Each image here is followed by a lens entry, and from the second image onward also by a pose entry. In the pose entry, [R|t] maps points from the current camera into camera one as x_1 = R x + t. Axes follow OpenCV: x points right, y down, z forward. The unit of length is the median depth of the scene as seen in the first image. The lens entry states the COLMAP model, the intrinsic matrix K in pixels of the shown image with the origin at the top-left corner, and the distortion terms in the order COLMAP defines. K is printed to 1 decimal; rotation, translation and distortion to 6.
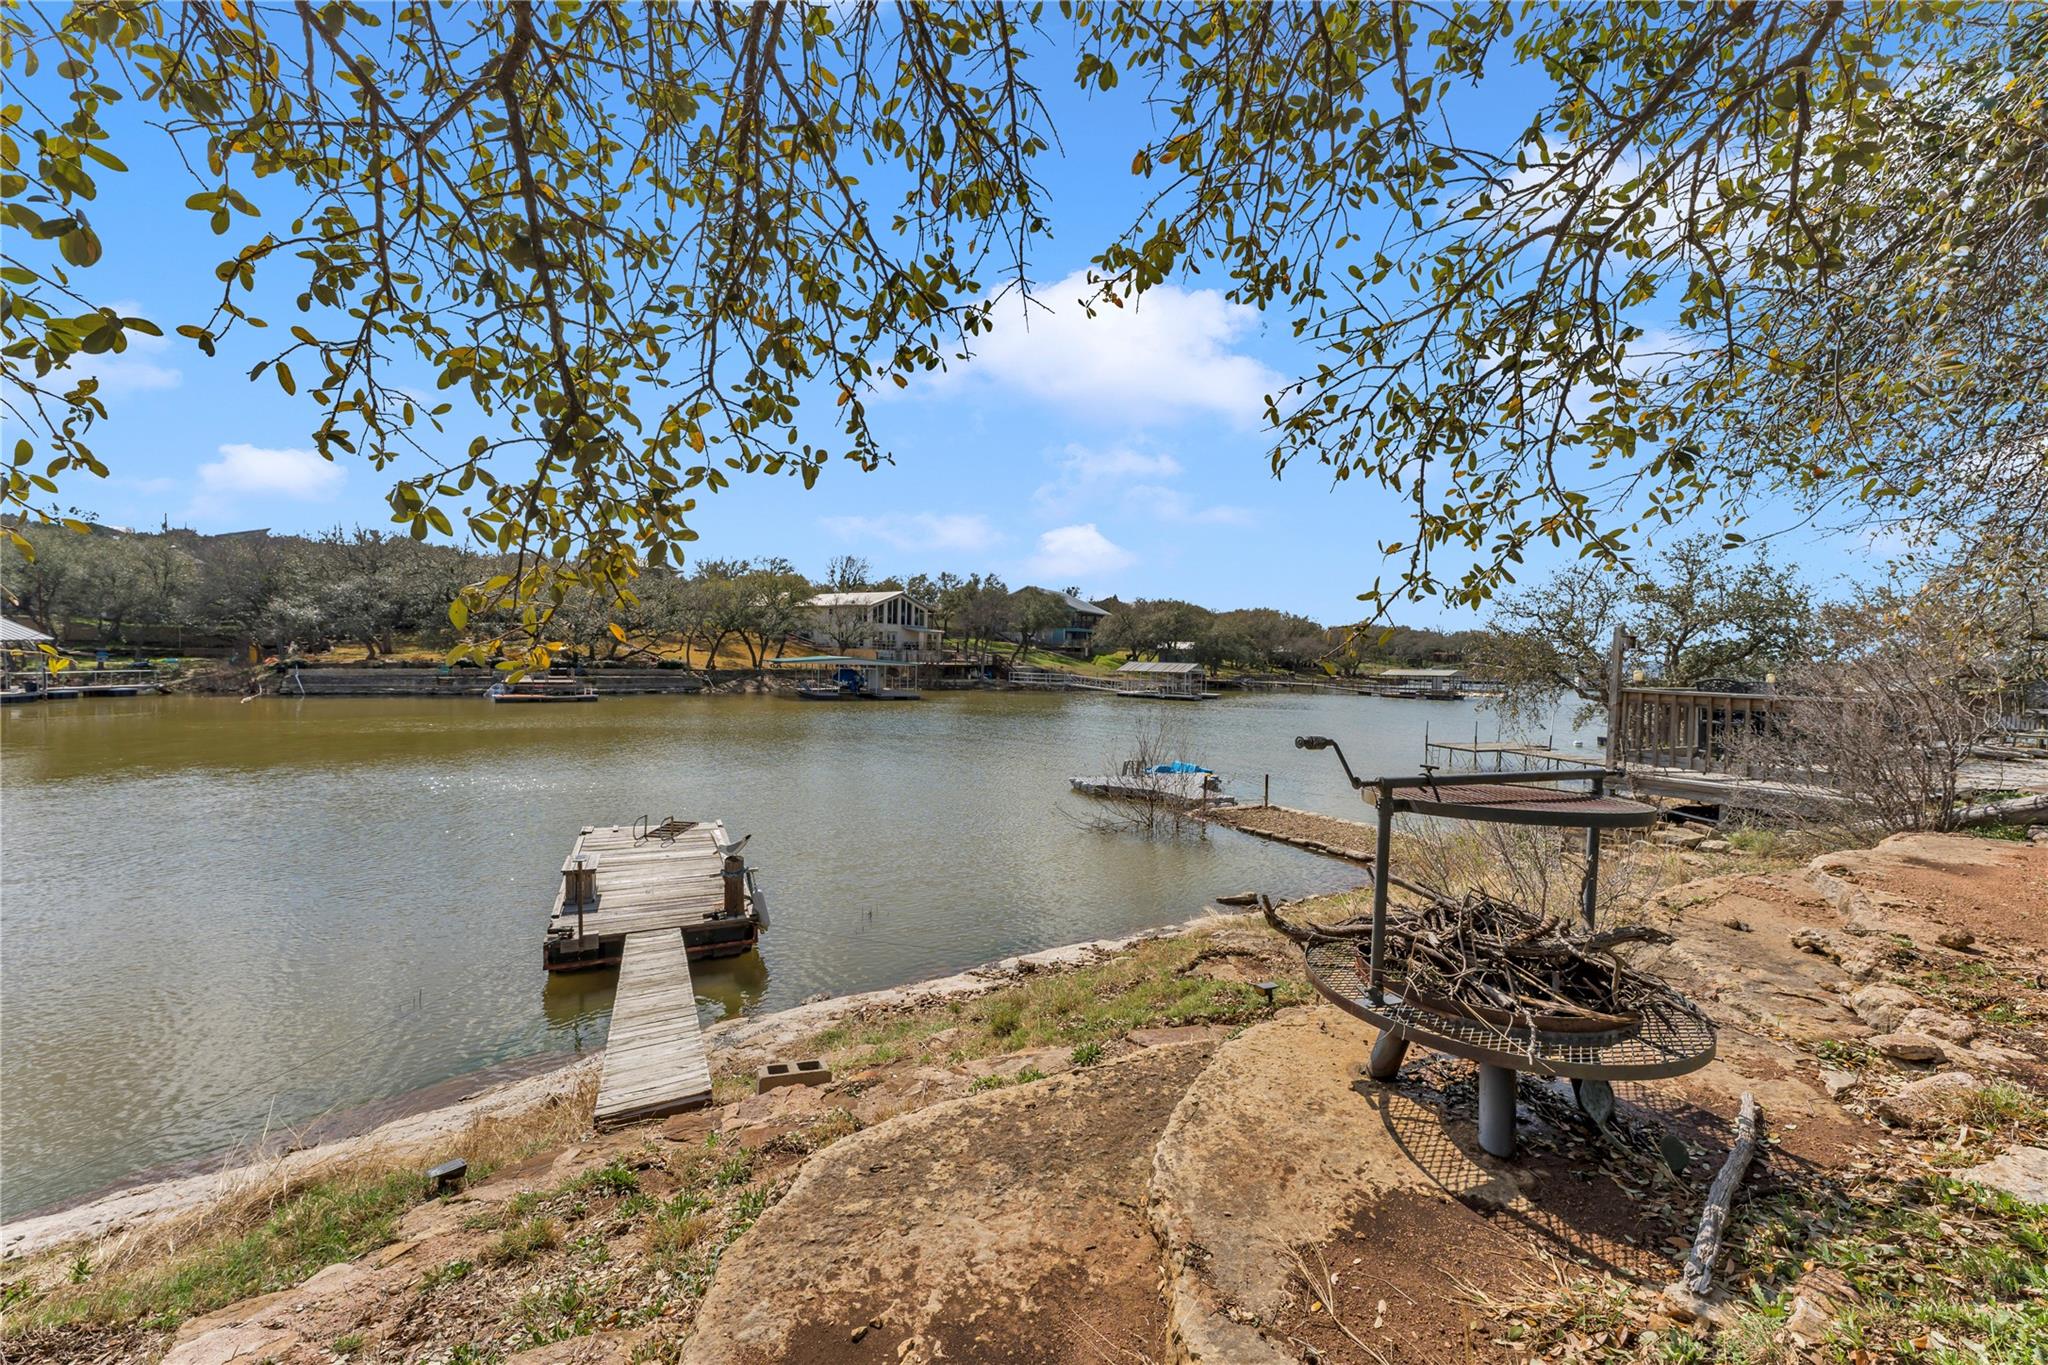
lens RADIAL K [[812.2, 0, 1020.4], [0, 812.2, 684.6], [0, 0, 1]] dist [-0.000798, 0.000051]
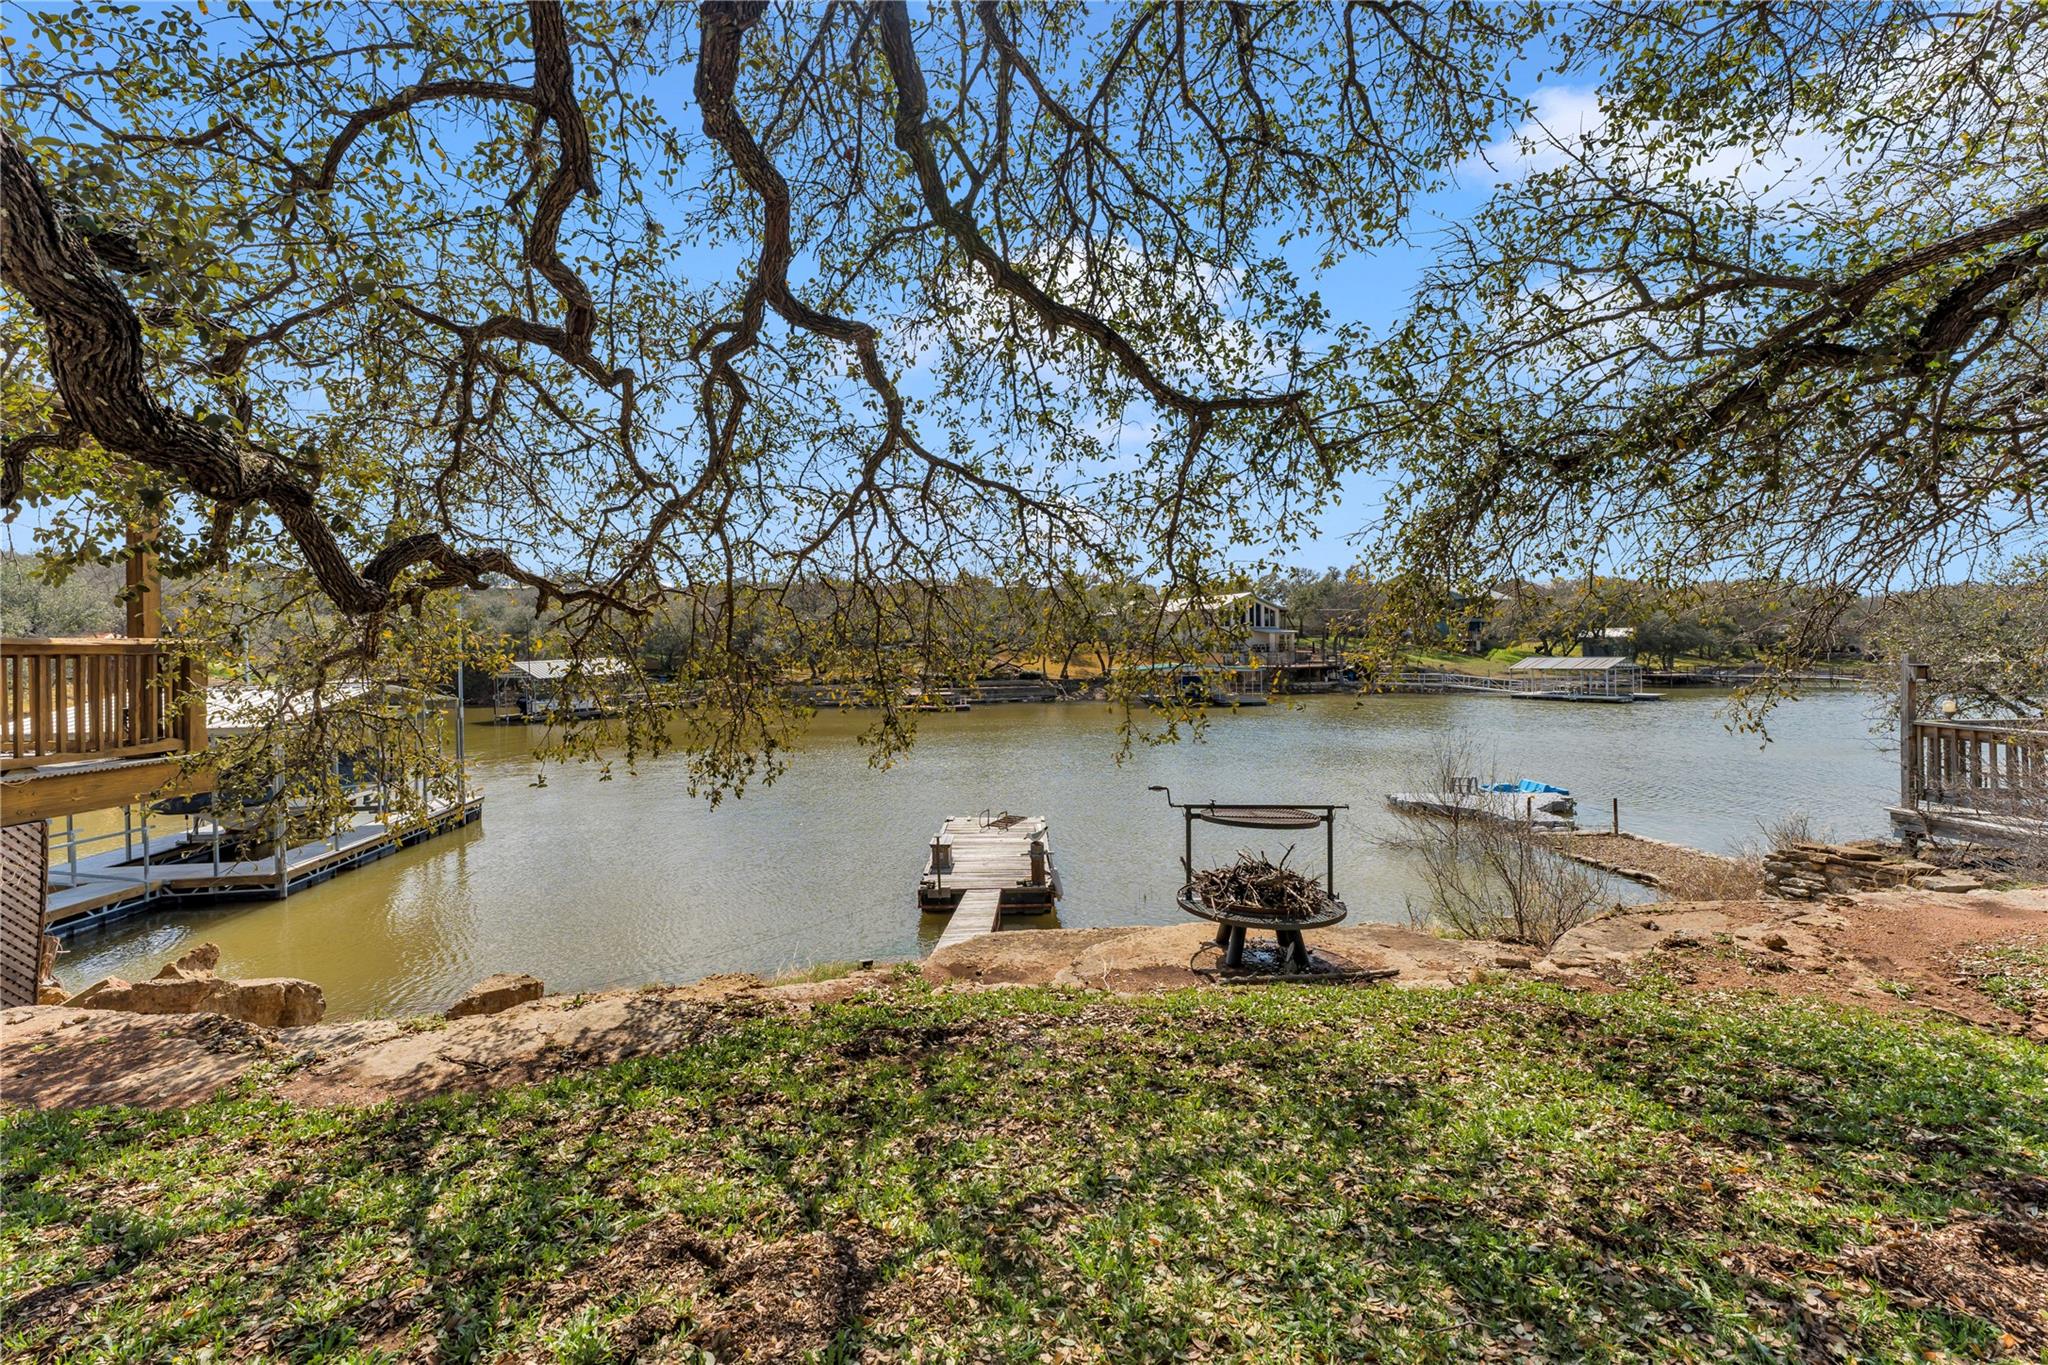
lens RADIAL K [[838.0, 0, 978.6], [0, 838.0, 684.5], [0, 0, 1]] dist [0.000751, -0.000002]
pose [[0.887902, -0.020495, -0.459576, 0.036151], [0.019963, 0.999783, -0.006018, -0.008101], [0.459600, -0.003831, 0.888118, -0.050802]]
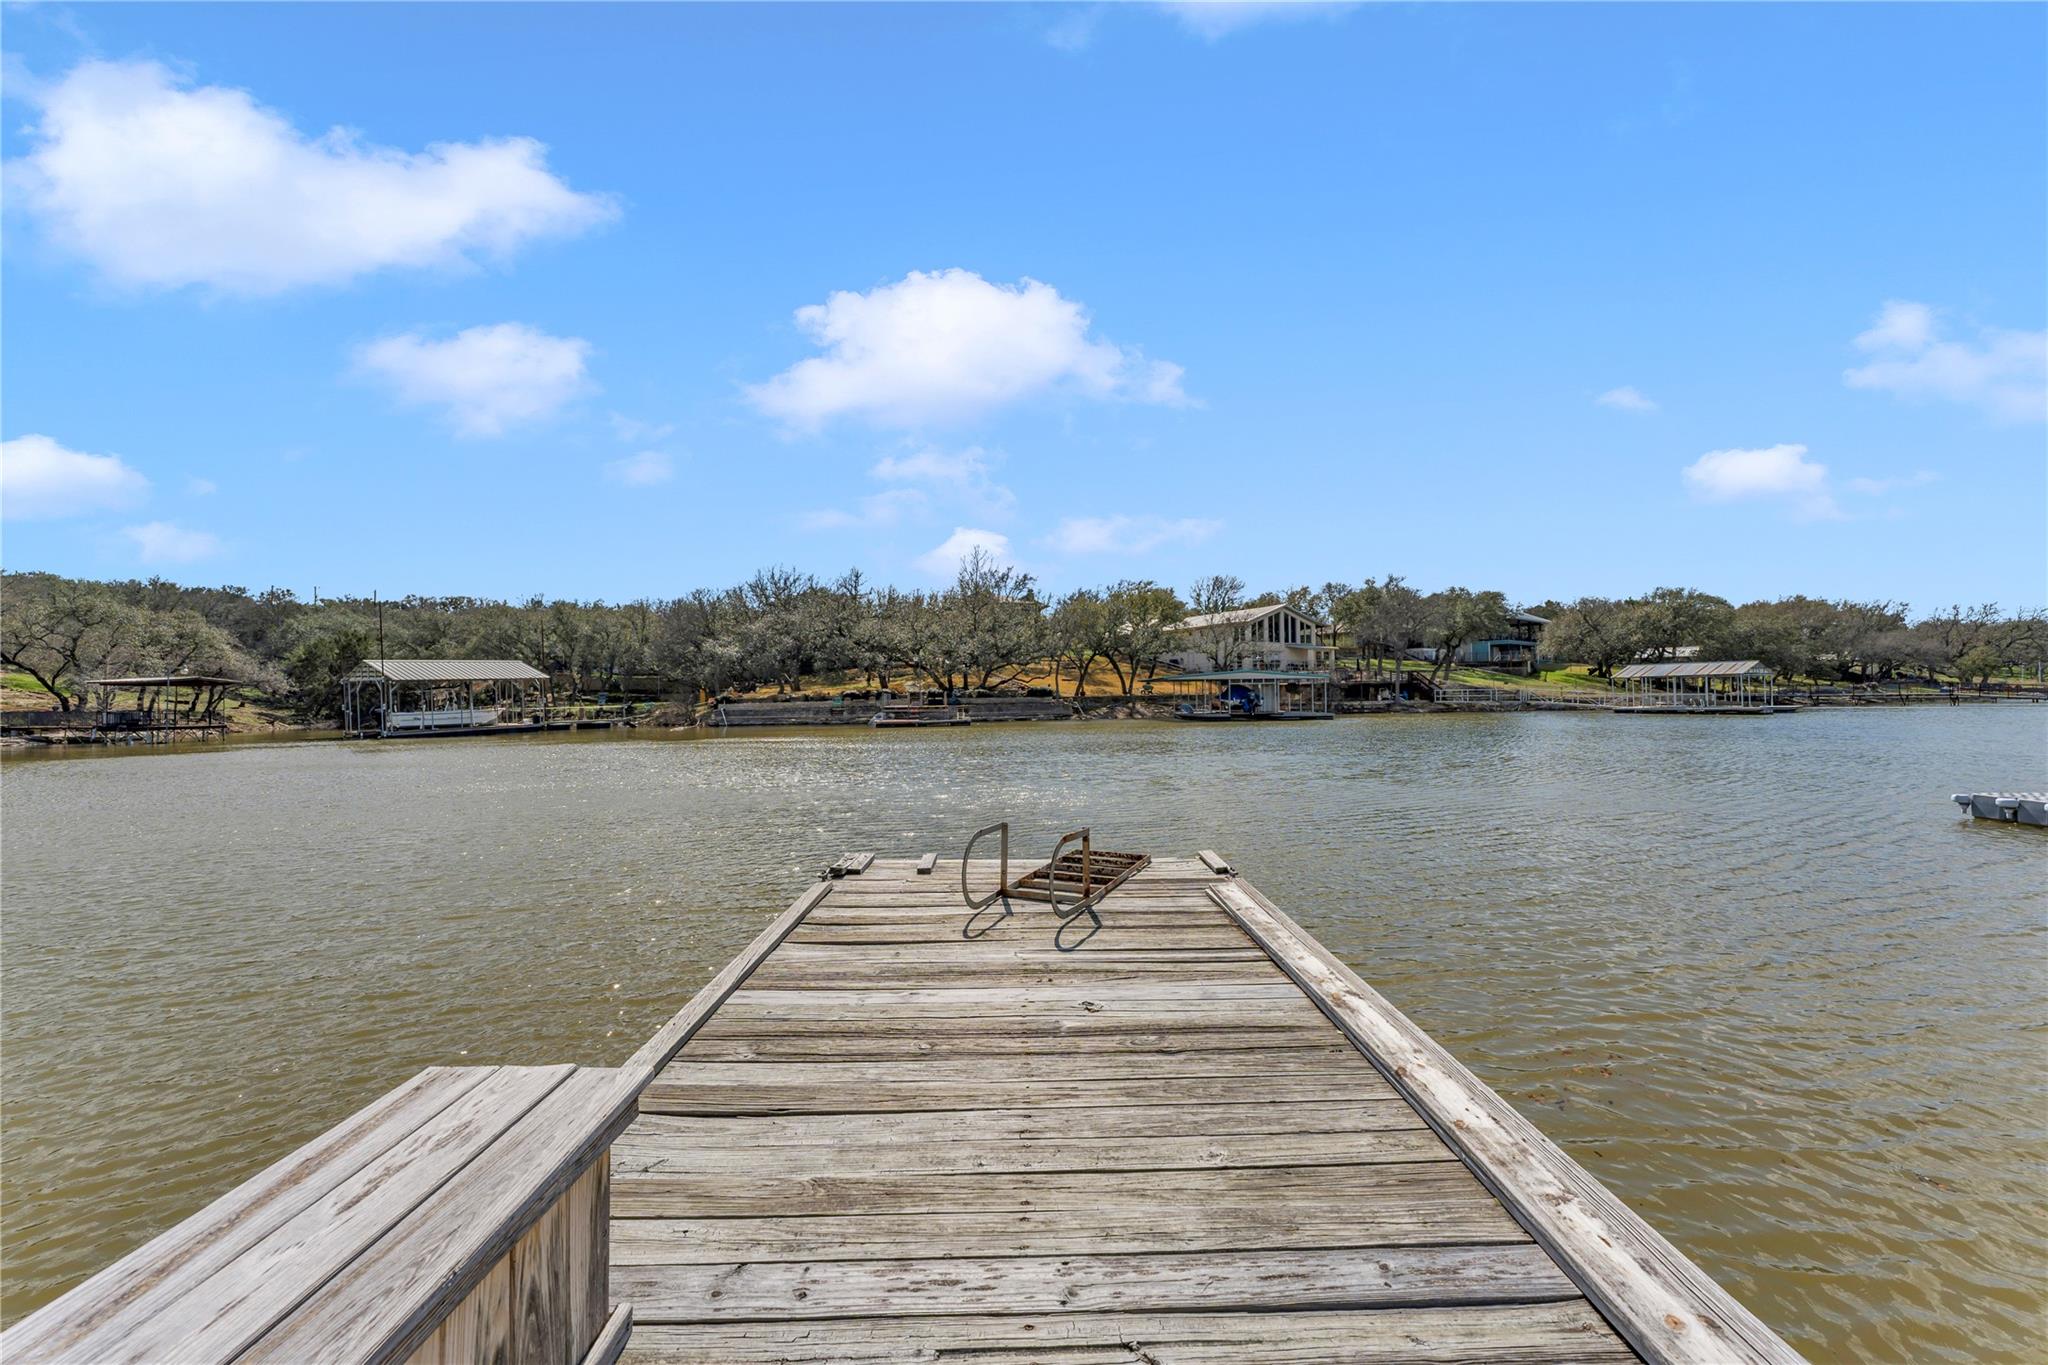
lens RADIAL K [[812.2, 0, 1020.4], [0, 812.2, 684.6], [0, 0, 1]] dist [-0.000798, 0.000051]
pose [[0.909270, -0.044386, -0.413834, -0.074975], [0.020368, 0.997851, -0.062273, 0.029272], [0.415709, 0.048194, 0.908220, 0.165847]]
